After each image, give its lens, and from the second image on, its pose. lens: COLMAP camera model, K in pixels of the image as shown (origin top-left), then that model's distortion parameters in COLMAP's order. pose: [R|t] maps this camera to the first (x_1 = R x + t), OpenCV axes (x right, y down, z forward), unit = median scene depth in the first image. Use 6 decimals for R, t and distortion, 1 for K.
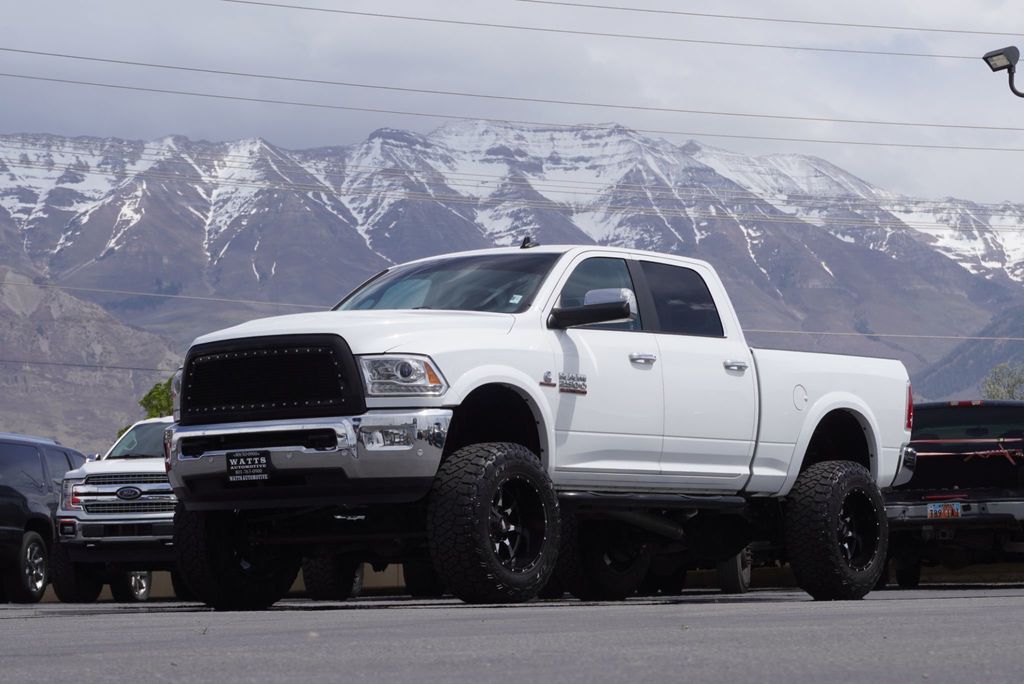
lens RADIAL K [[2239.4, 0, 511.6], [0, 2239.4, 343.2], [0, 0, 1]] dist [0.071325, 0.000000]
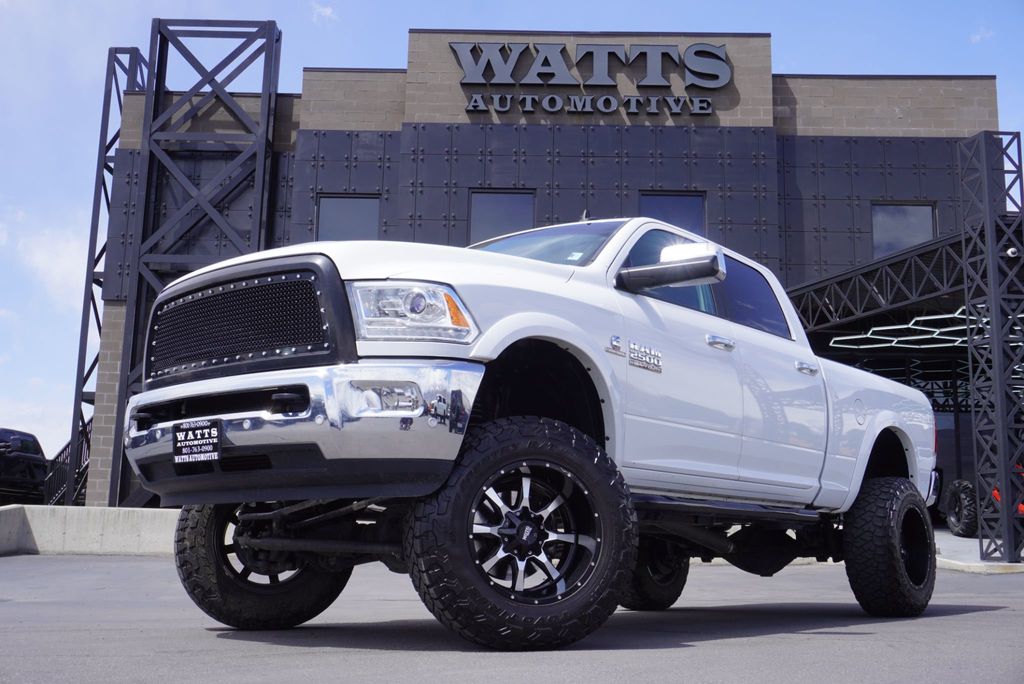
lens RADIAL K [[1123.3, 0, 513.4], [0, 1123.3, 340.2], [0, 0, 1]] dist [-0.029747, 0.000000]
pose [[0.998751, 0.012014, -0.048507, -0.000516], [-0.016588, 0.995337, -0.095019, 0.054881], [0.047140, 0.095705, 0.994293, 0.648341]]
